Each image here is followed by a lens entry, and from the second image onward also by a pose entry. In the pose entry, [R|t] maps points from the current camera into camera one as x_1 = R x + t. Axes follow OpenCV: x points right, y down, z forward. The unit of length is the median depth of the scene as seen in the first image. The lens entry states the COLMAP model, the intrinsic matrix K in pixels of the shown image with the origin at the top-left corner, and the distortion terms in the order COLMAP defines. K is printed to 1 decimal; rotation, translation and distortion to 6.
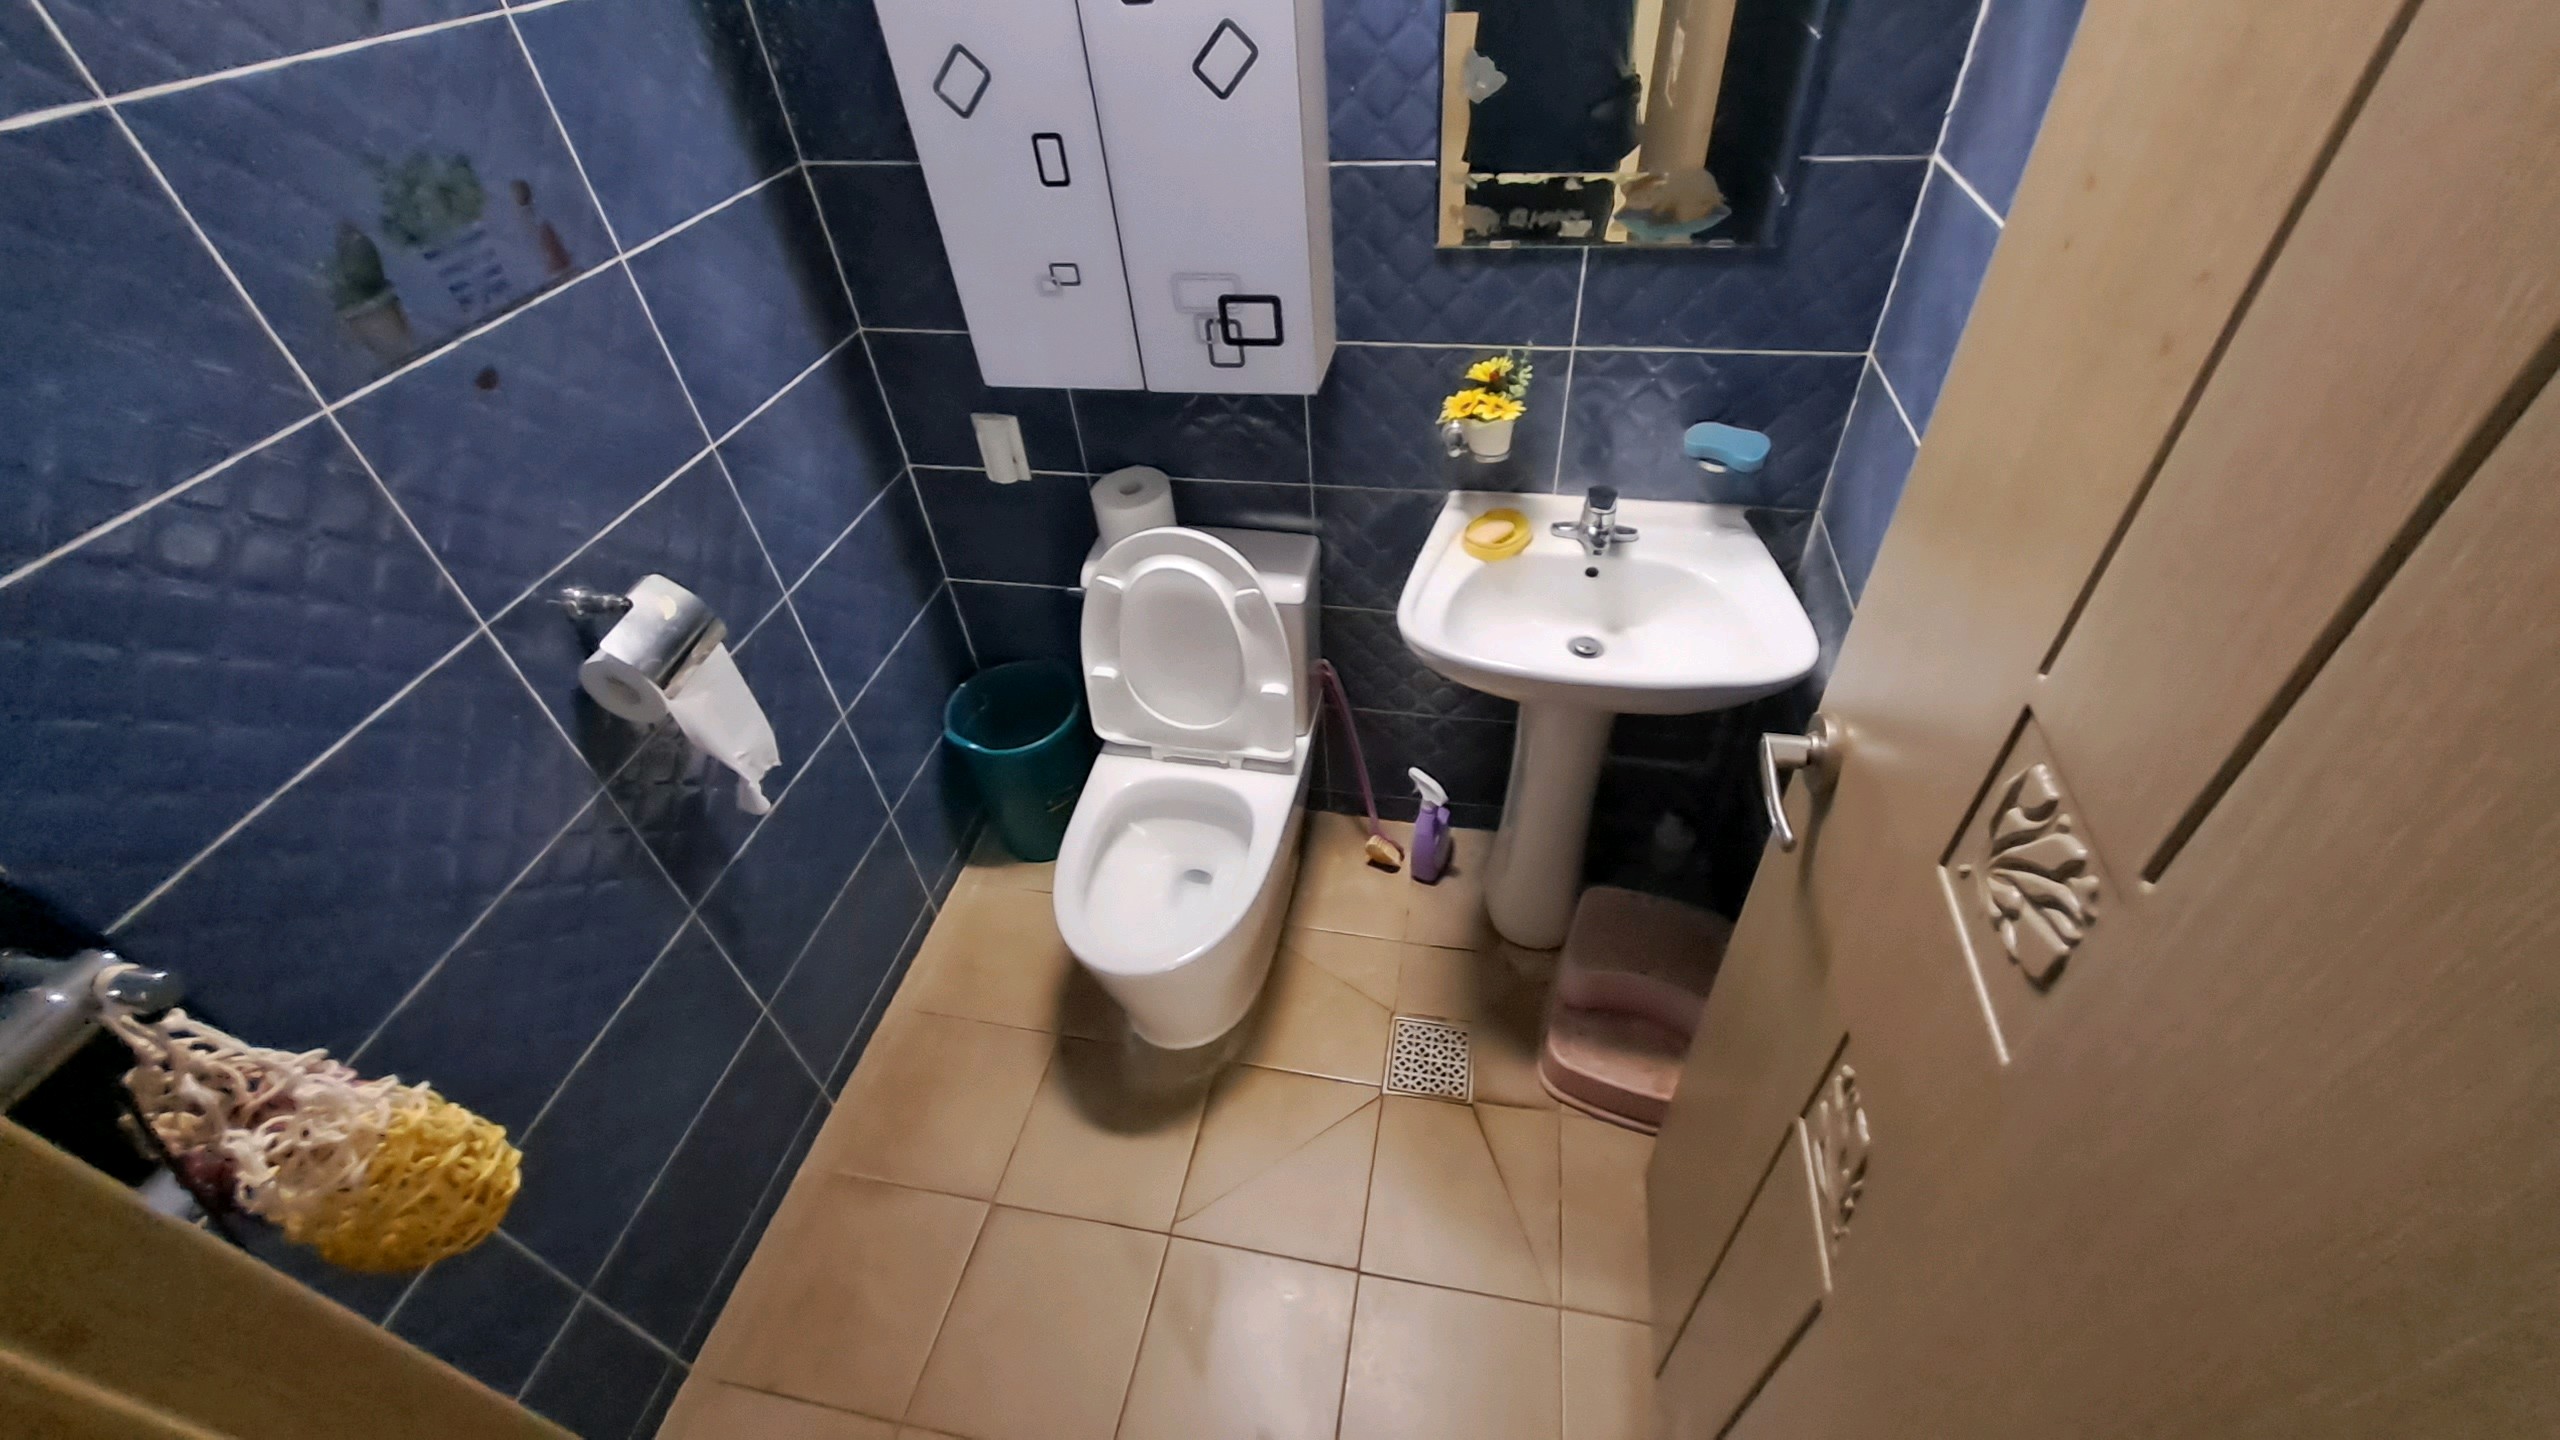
lens RADIAL K [[1040.5, 0, 1292.5], [0, 1040.5, 725.4], [0, 0, 1]] dist [0.008998, -0.001673]
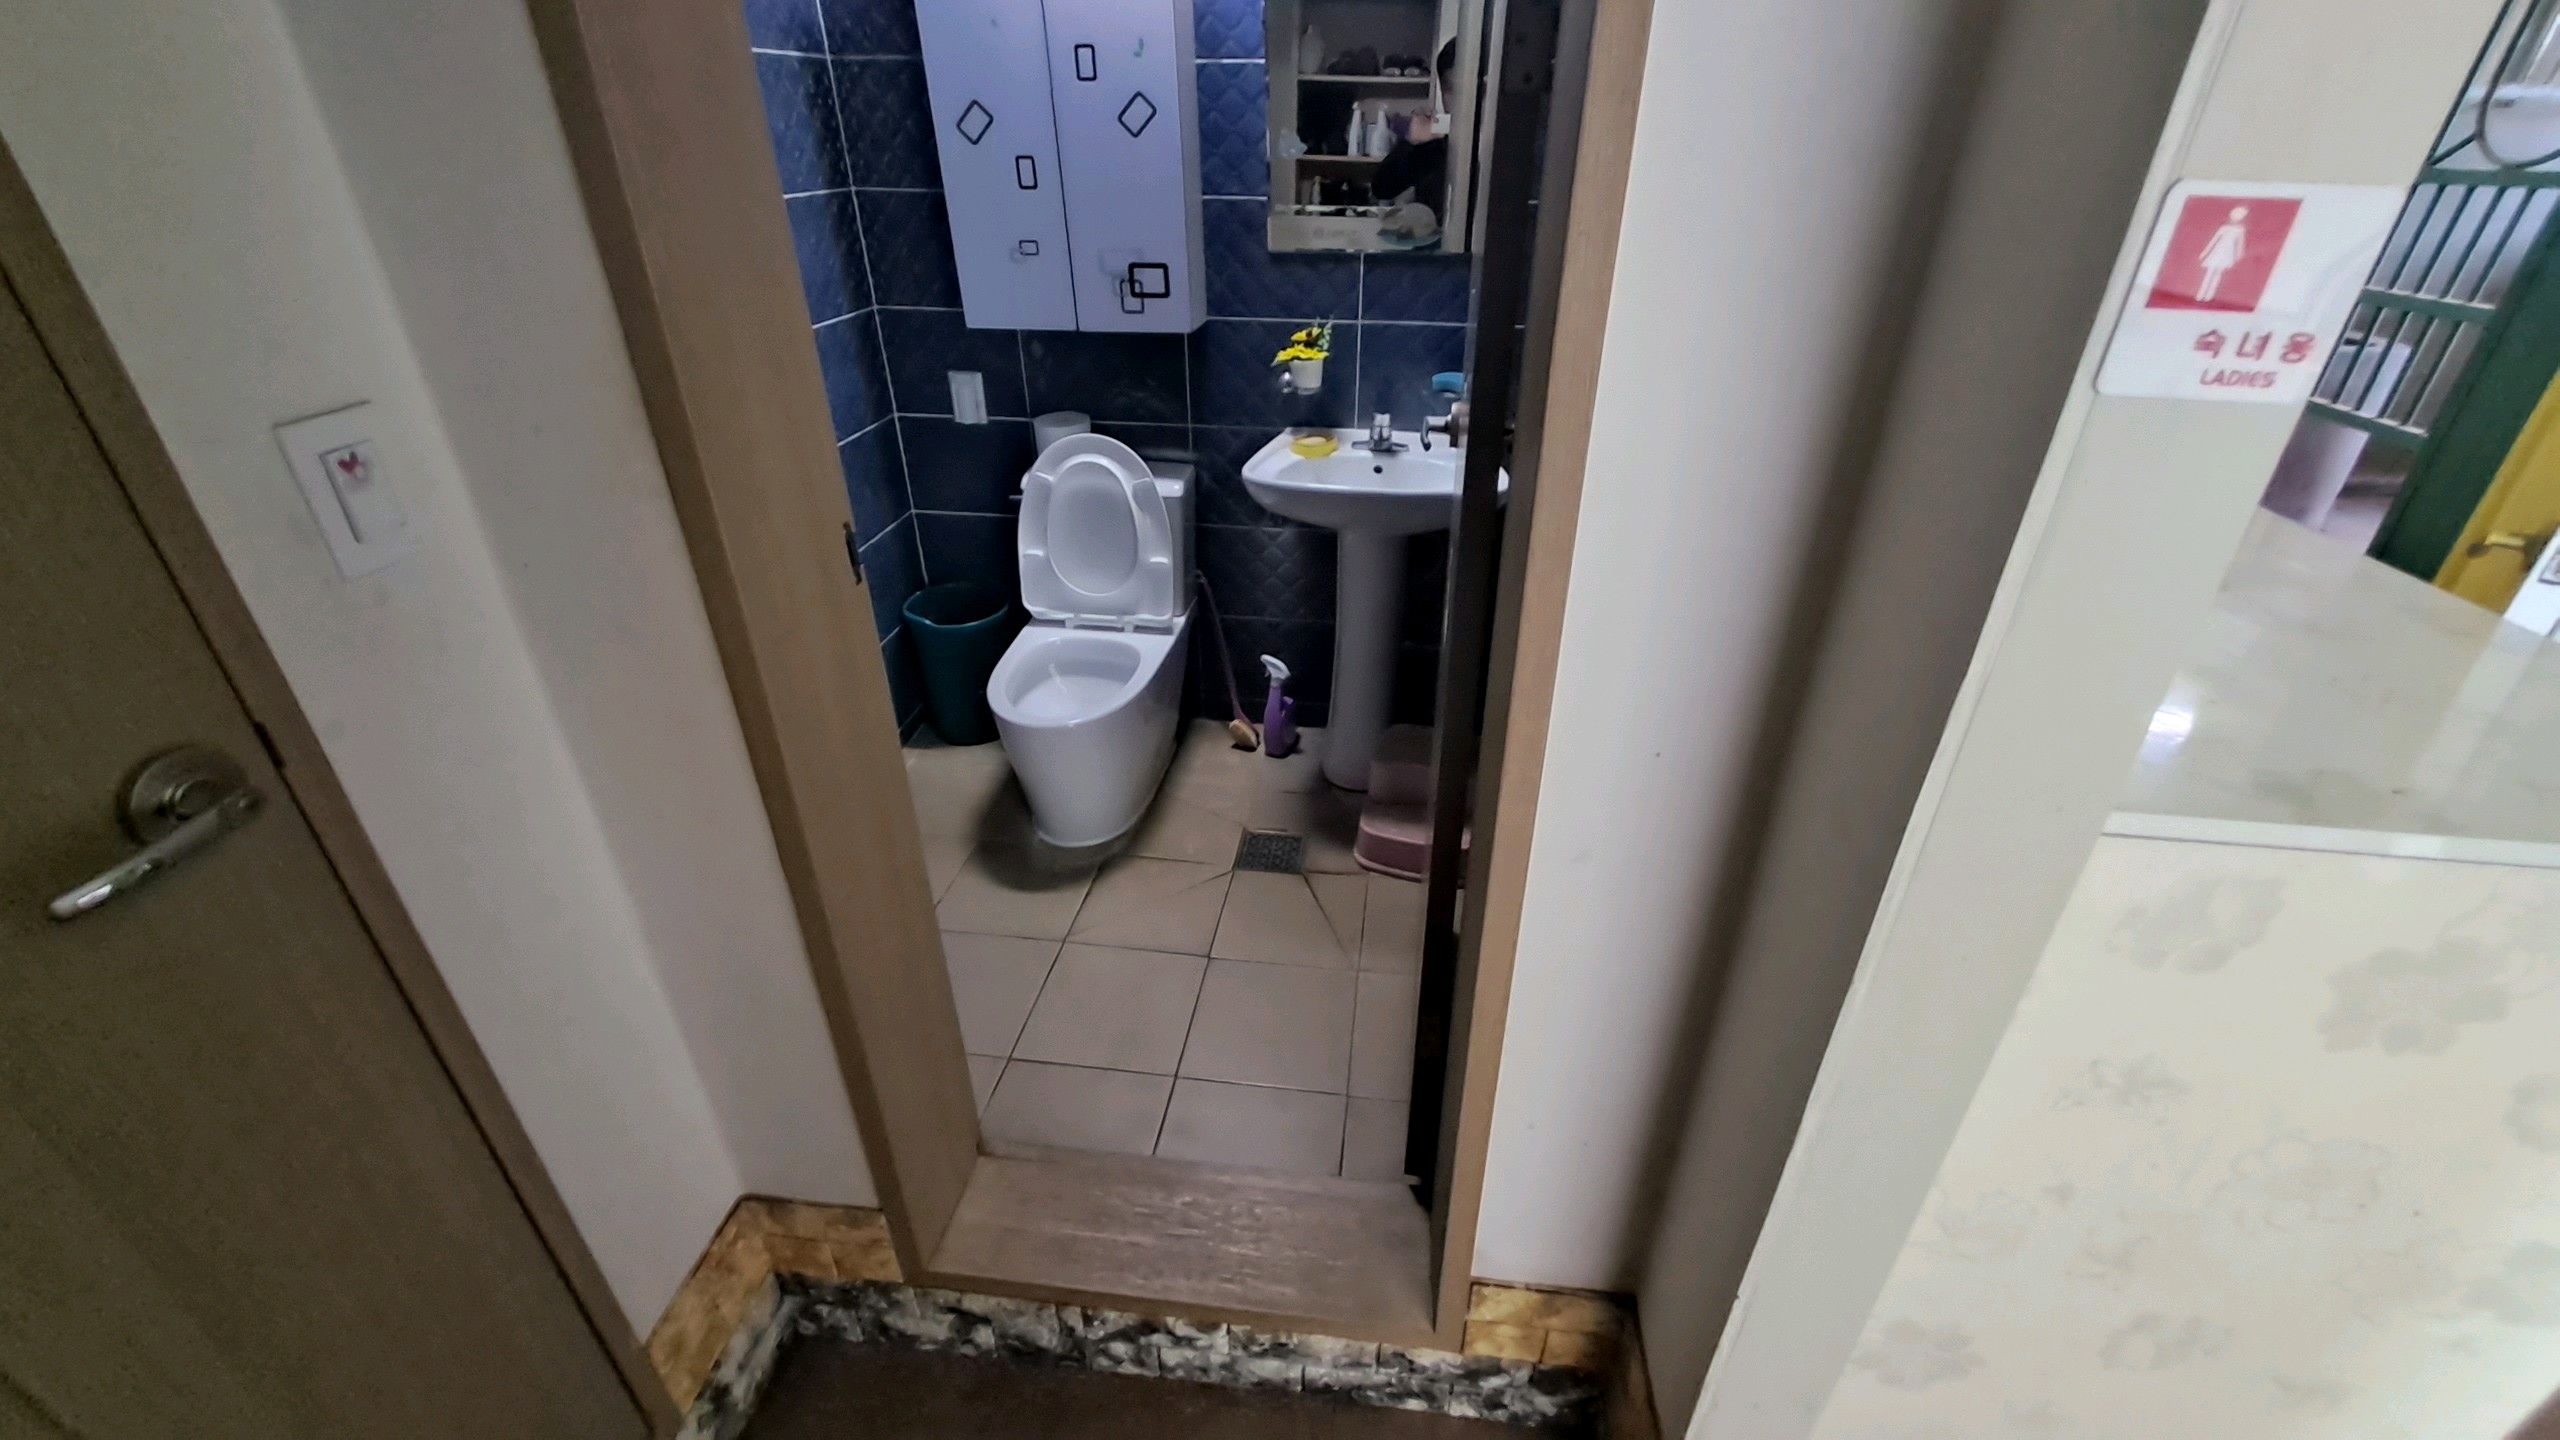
lens RADIAL K [[1040.5, 0, 1295.4], [0, 1040.5, 713.7], [0, 0, 1]] dist [0.008998, -0.001673]
pose [[0.995545, 0.024344, 0.091090, 0.043315], [-0.003546, 0.975079, -0.221832, 0.491856], [-0.094220, 0.220520, 0.970821, -0.326577]]
